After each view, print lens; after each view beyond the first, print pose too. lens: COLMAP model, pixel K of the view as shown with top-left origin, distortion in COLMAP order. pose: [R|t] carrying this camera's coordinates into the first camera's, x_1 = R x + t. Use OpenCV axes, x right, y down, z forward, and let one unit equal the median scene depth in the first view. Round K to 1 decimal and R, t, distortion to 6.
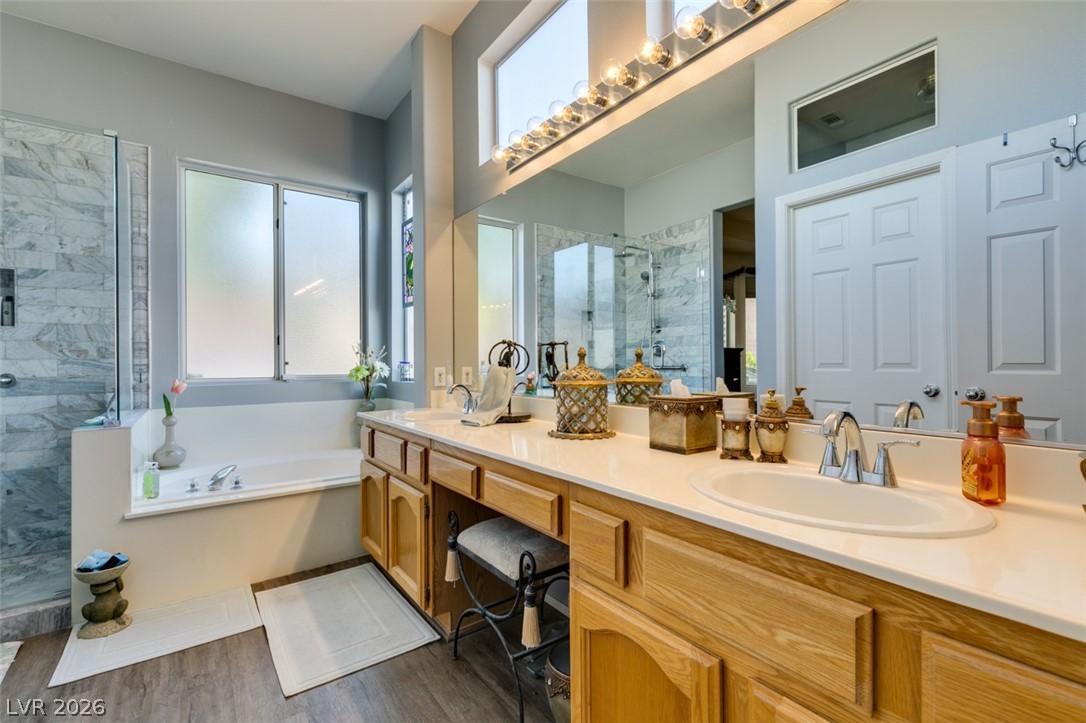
lens RADIAL K [[487.7, 0, 548.8], [0, 487.7, 361.1], [0, 0, 1]] dist [0.000377, 0.000306]
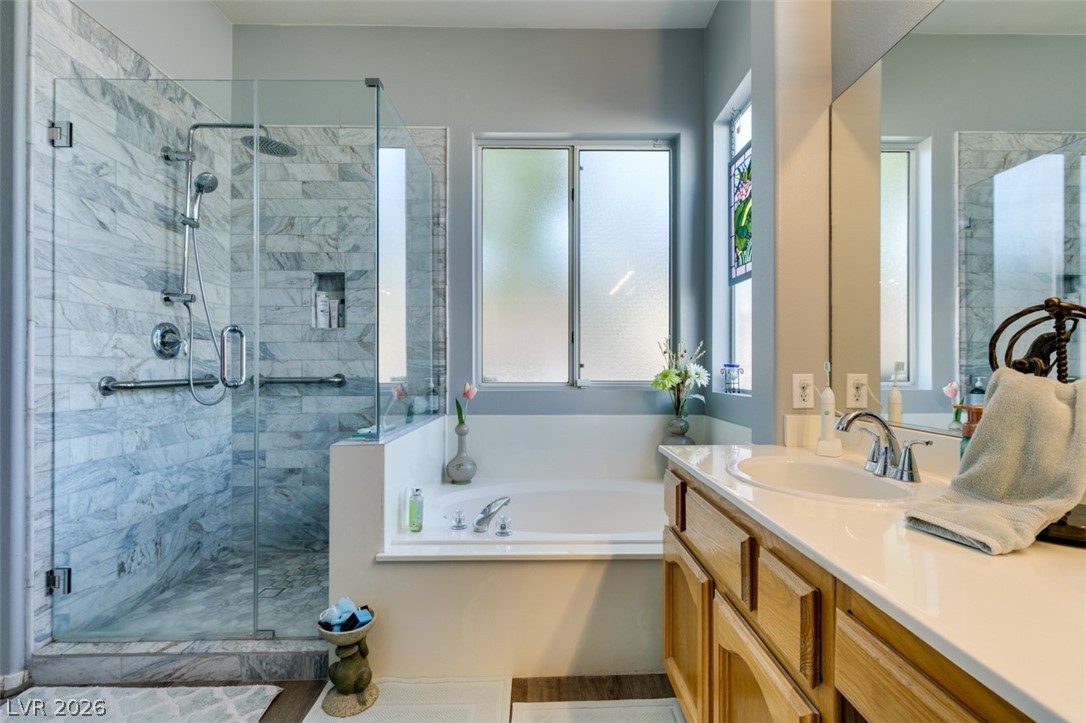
lens RADIAL K [[487.7, 0, 548.7], [0, 487.7, 364.3], [0, 0, 1]] dist [0.000377, 0.000306]
pose [[0.811523, 0.003630, -0.584309, -0.133511], [-0.005061, 0.999987, -0.000817, 0.003804], [0.584298, 0.003620, 0.811531, 0.380411]]
